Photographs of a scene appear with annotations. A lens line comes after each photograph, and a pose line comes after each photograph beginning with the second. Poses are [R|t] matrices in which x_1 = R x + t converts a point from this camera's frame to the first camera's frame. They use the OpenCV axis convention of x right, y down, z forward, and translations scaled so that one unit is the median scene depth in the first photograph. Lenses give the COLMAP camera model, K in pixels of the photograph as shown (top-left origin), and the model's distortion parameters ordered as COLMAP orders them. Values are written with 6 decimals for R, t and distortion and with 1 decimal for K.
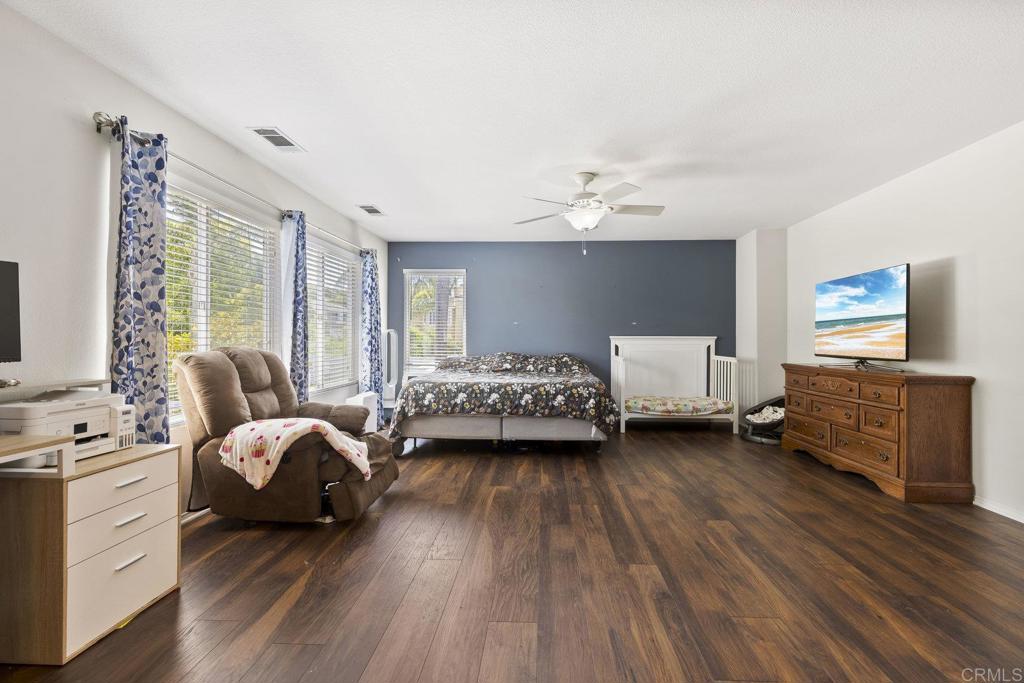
lens RADIAL K [[460.5, 0, 528.4], [0, 460.5, 336.7], [0, 0, 1]] dist [0.004066, -0.000577]
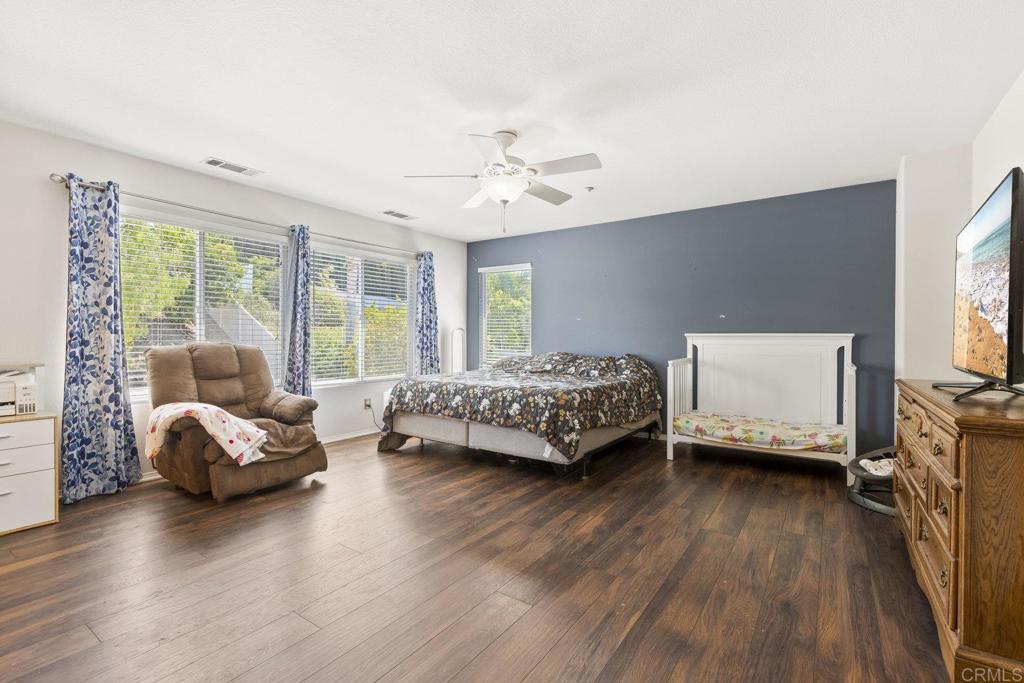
lens RADIAL K [[460.5, 0, 513.7], [0, 460.5, 339.9], [0, 0, 1]] dist [0.004066, -0.000577]
pose [[0.846265, 0.004279, -0.532744, 0.513700], [0.000396, 0.999962, 0.008661, 0.003863], [0.532761, -0.007541, 0.846232, 0.281306]]
